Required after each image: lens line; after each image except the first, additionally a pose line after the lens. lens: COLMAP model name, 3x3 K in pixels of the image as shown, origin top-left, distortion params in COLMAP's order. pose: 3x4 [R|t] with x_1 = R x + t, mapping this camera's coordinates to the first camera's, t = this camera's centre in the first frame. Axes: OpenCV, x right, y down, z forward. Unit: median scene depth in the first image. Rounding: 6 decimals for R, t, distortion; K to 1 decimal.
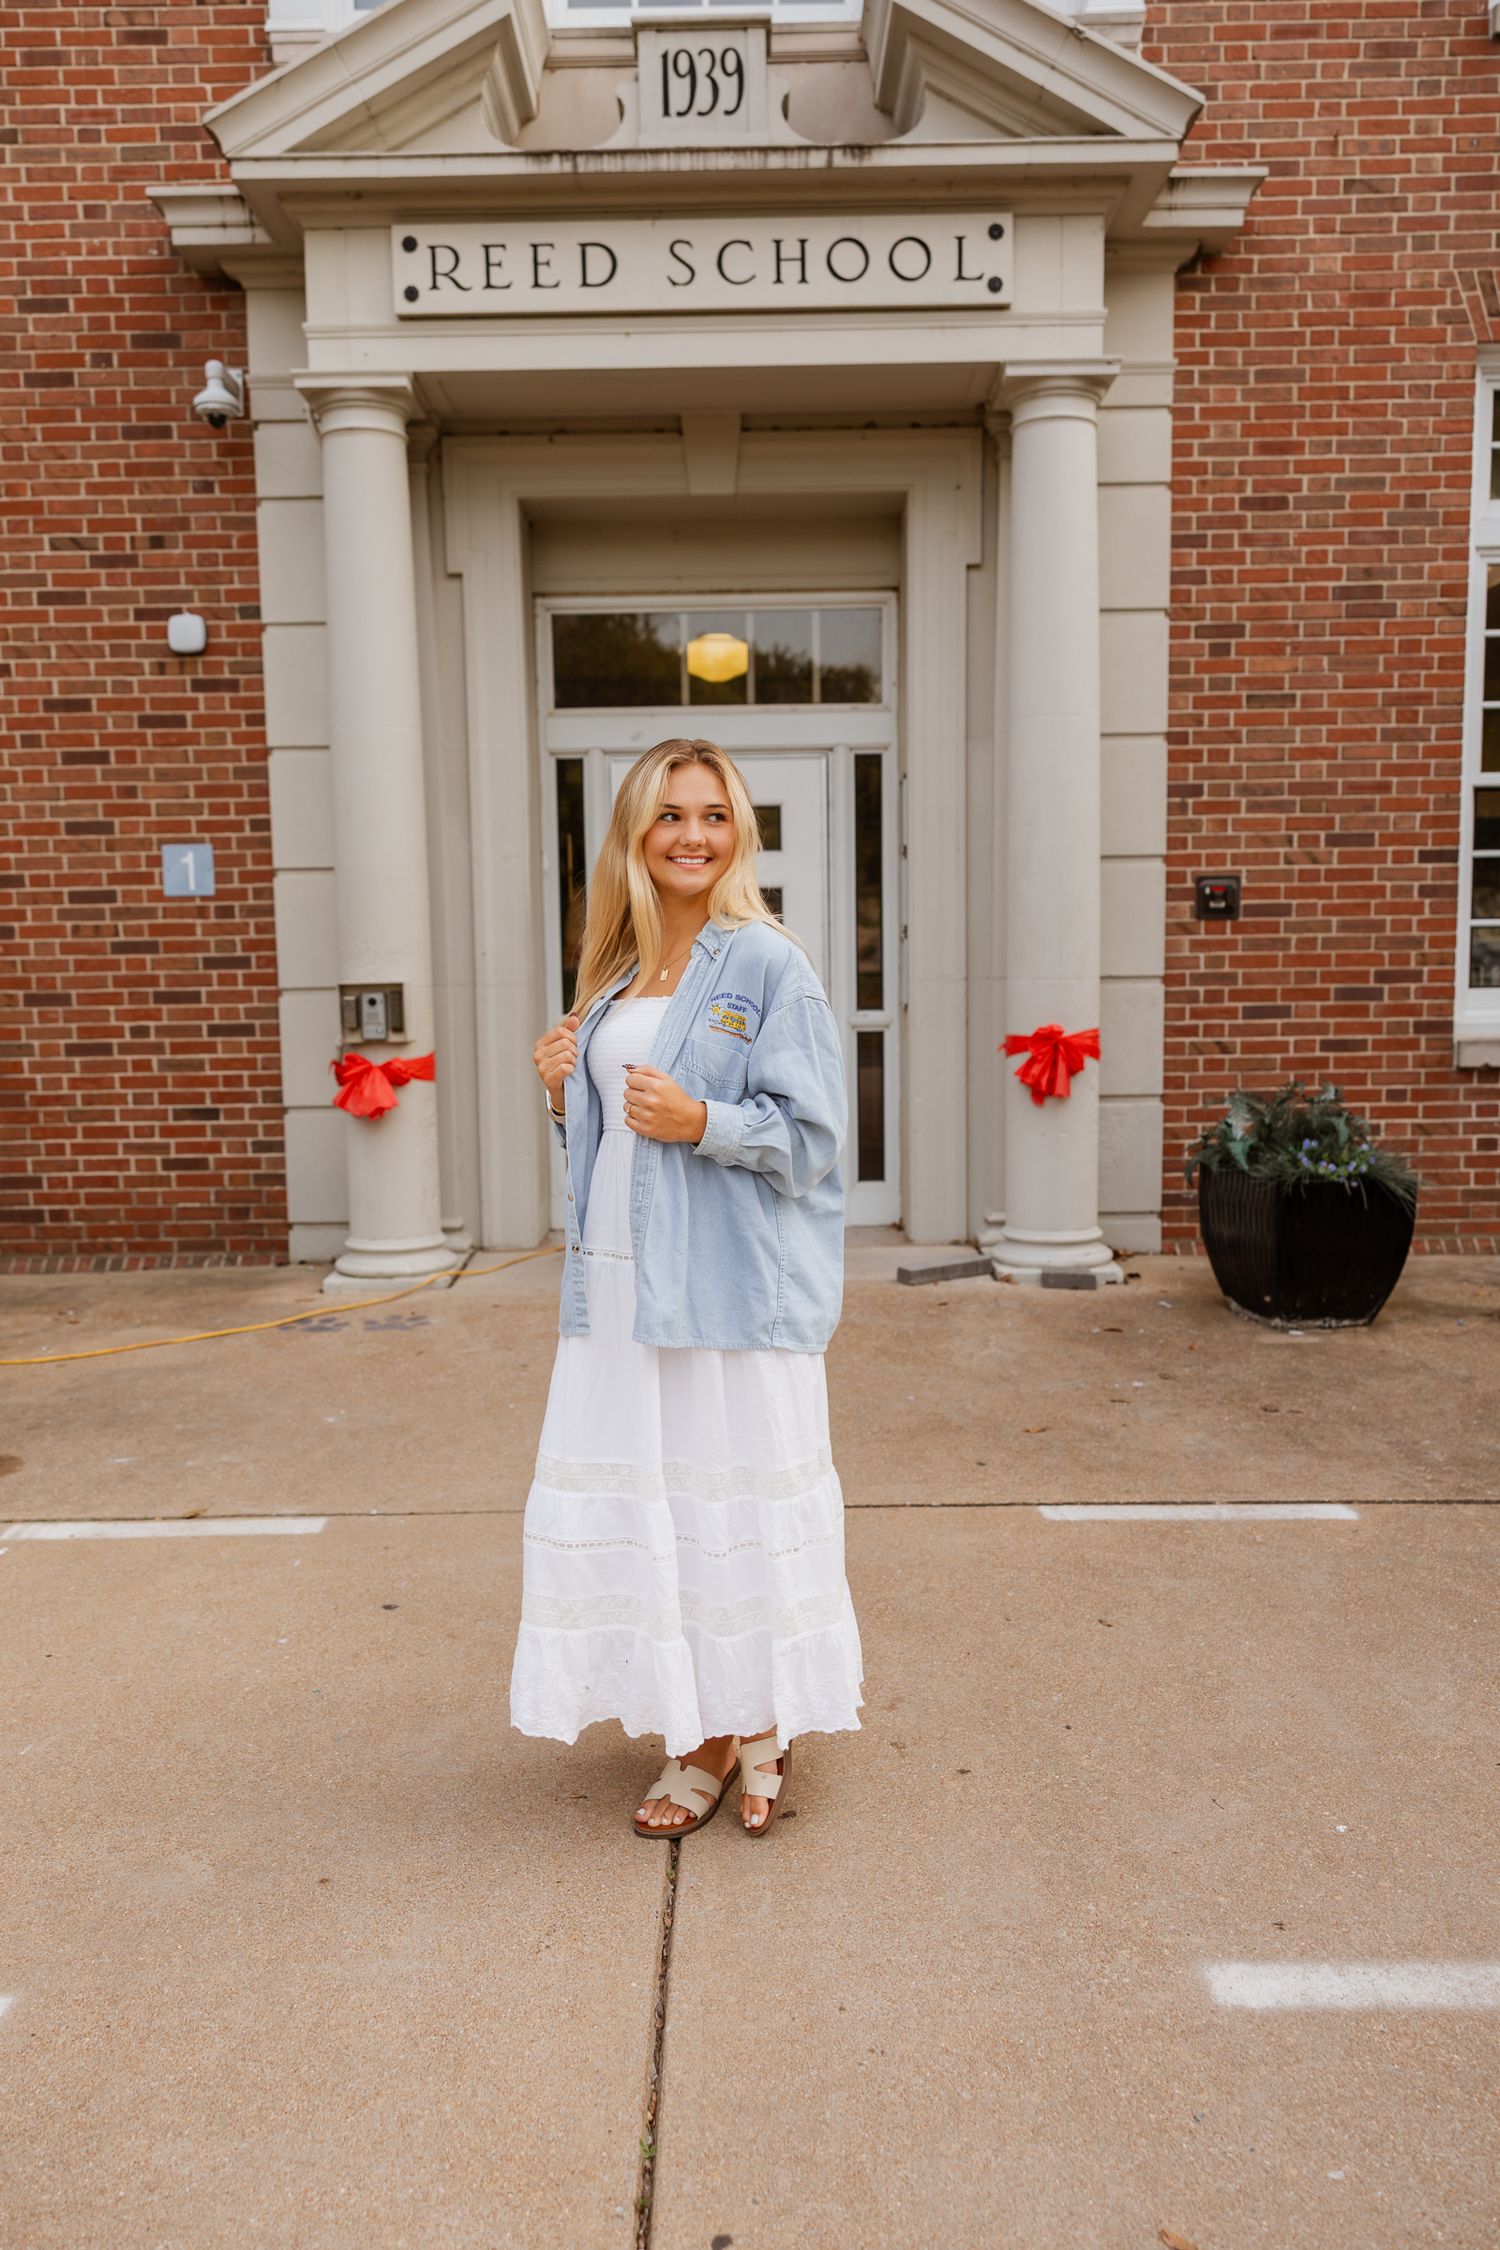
lens RADIAL K [[1738.0, 0, 733.3], [0, 1738.0, 1138.6], [0, 0, 1]] dist [0.006580, 0.006269]
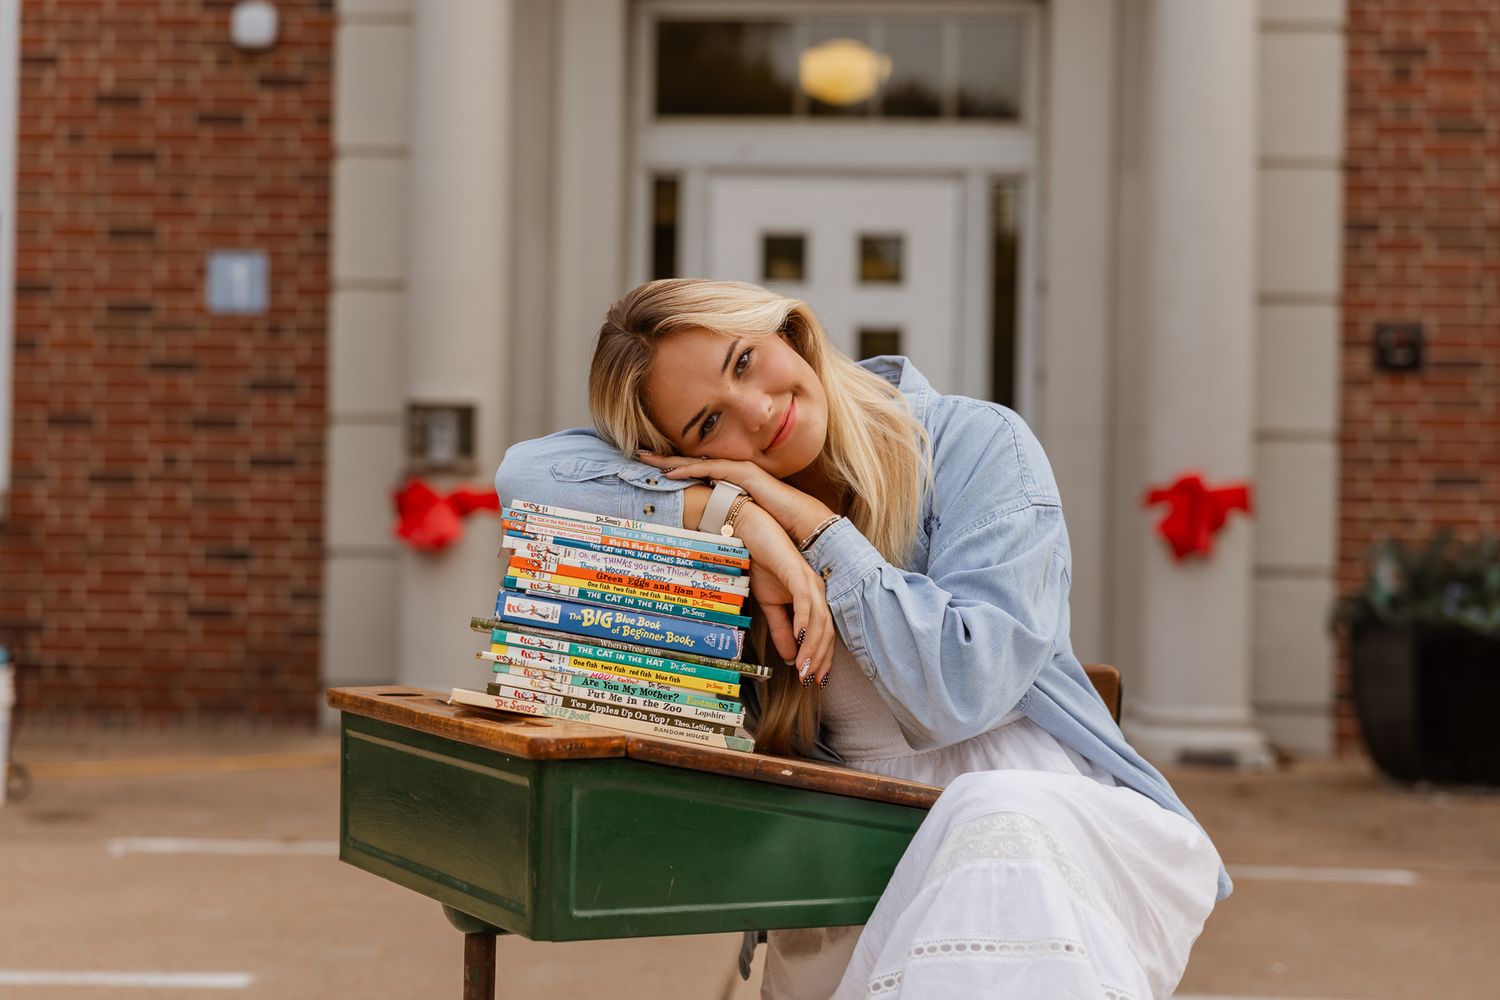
lens RADIAL K [[2768.9, 0, 726.8], [0, 2768.9, 501.1], [0, 0, 1]] dist [-0.019397, 0.051353]
pose [[0.997885, 0.034518, -0.055085, 0.020997], [-0.041102, 0.991522, -0.123265, 0.127187], [0.050364, 0.125268, 0.990844, -0.398820]]
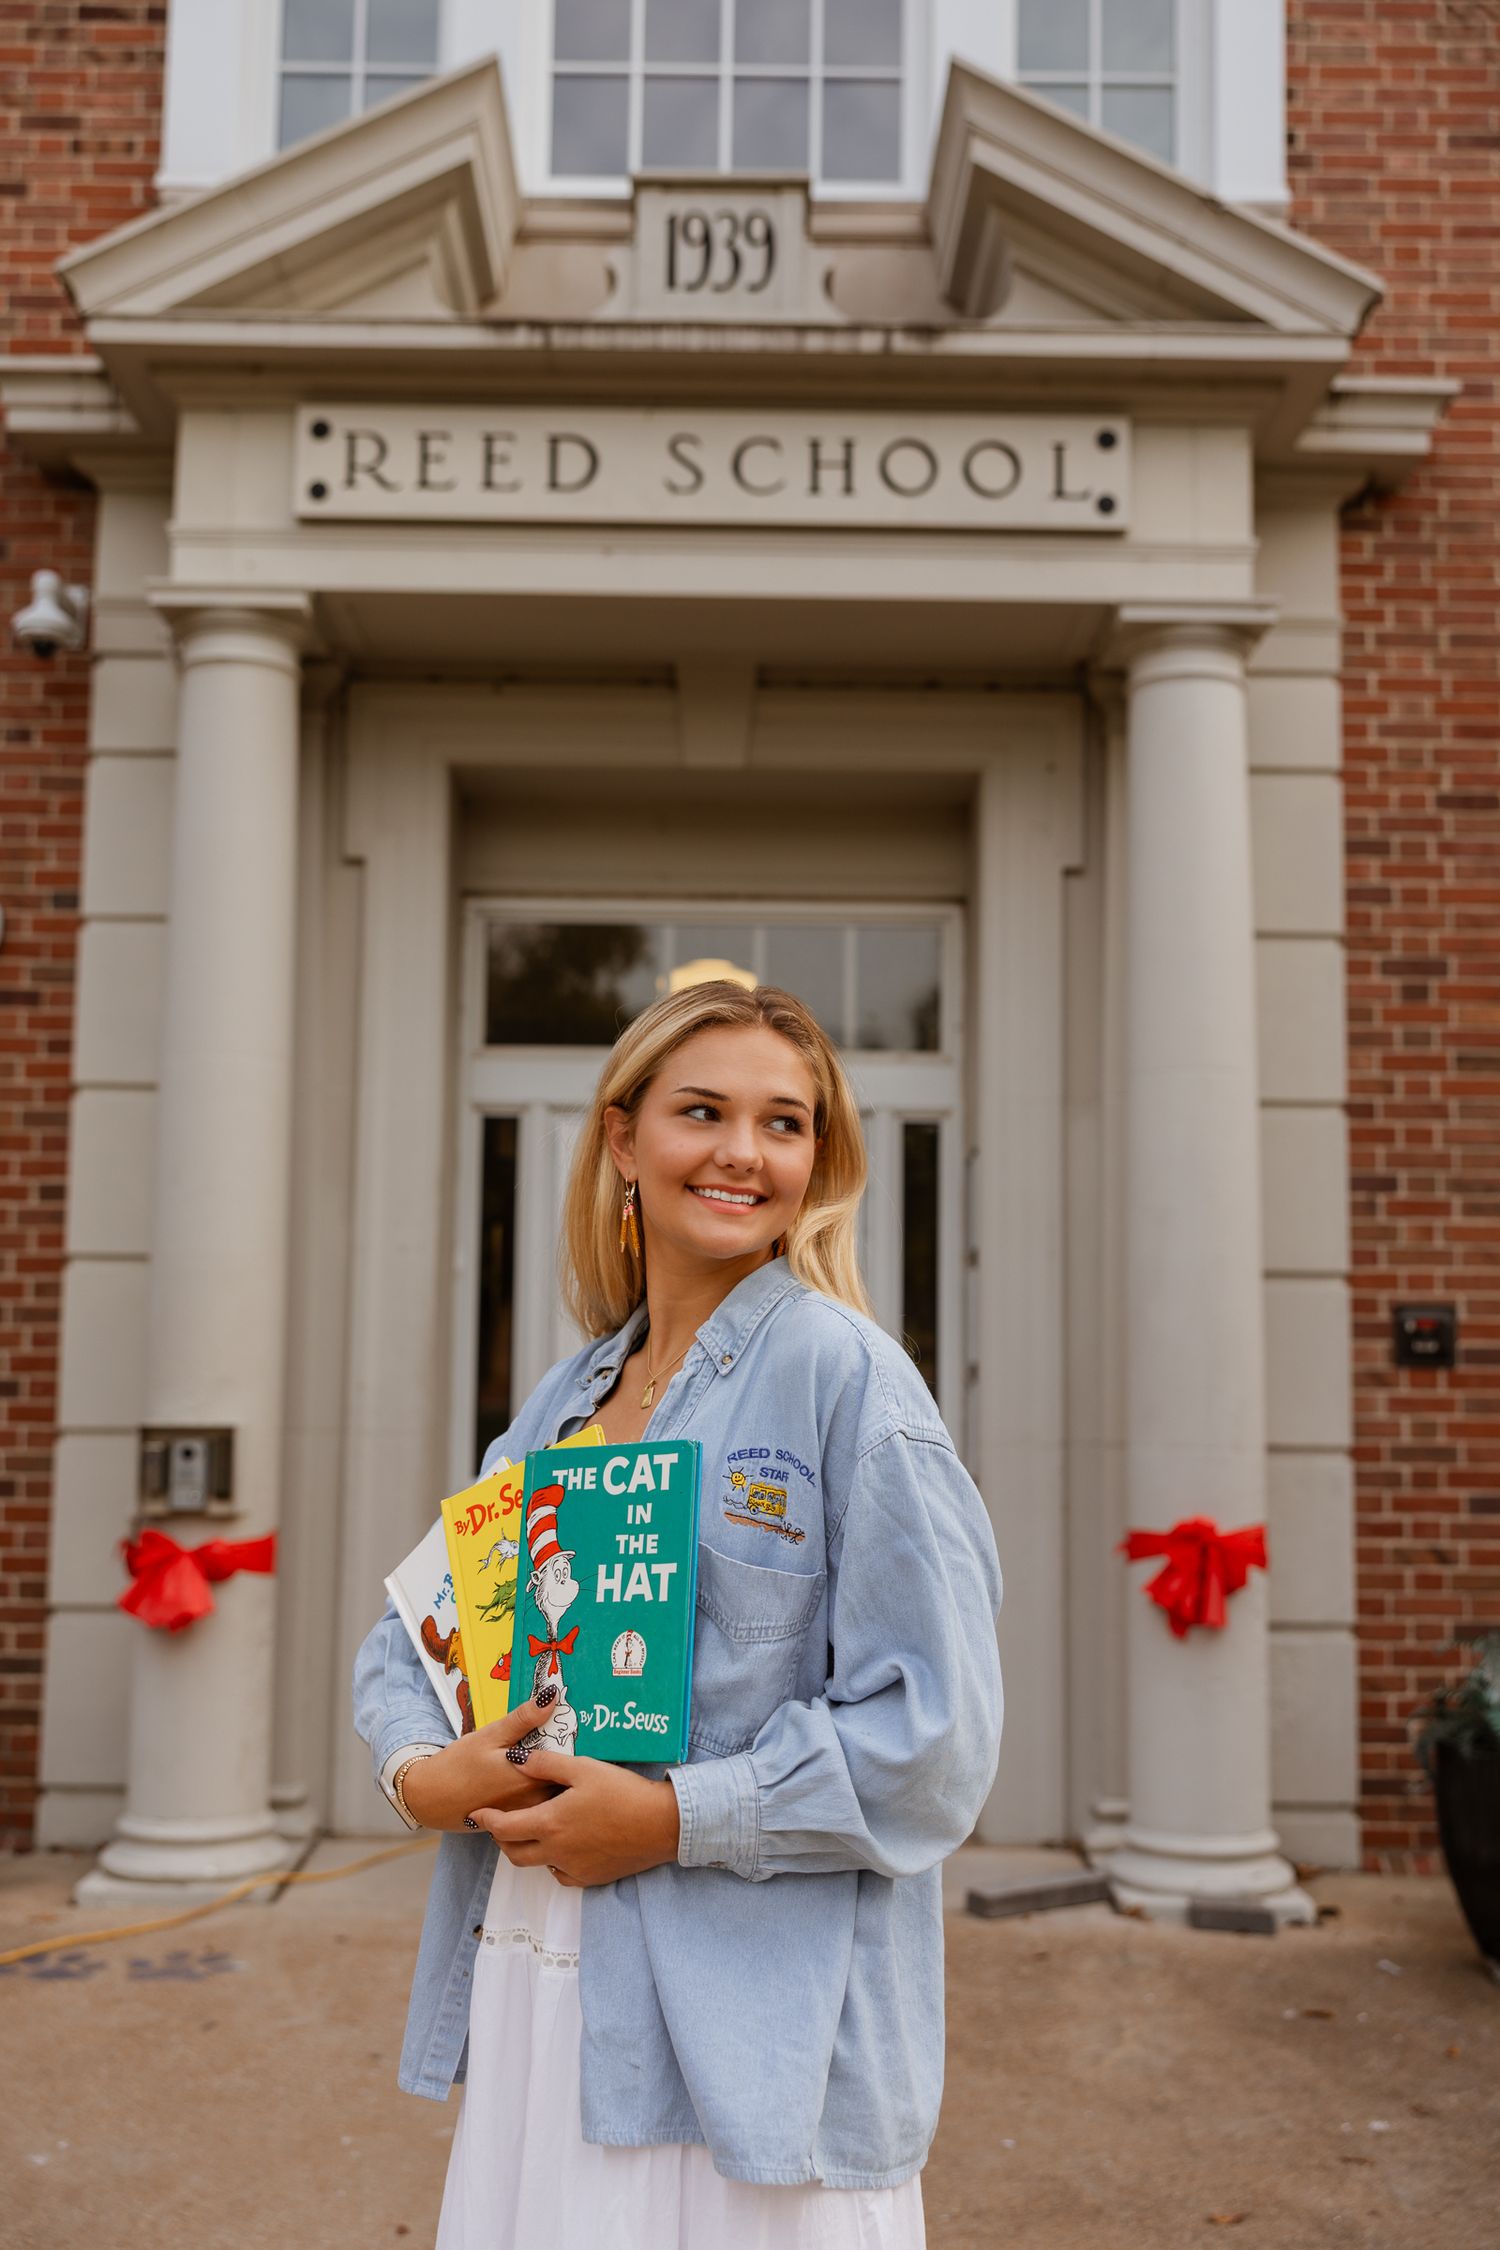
lens RADIAL K [[2224.9, 0, 729.5], [0, 2224.9, 1129.4], [0, 0, 1]] dist [-0.006712, 0.033680]
pose [[0.999509, 0.030377, 0.007713, -0.008516], [-0.027896, 0.974465, -0.222799, -0.014152], [-0.014284, 0.222474, 0.974834, 0.125329]]
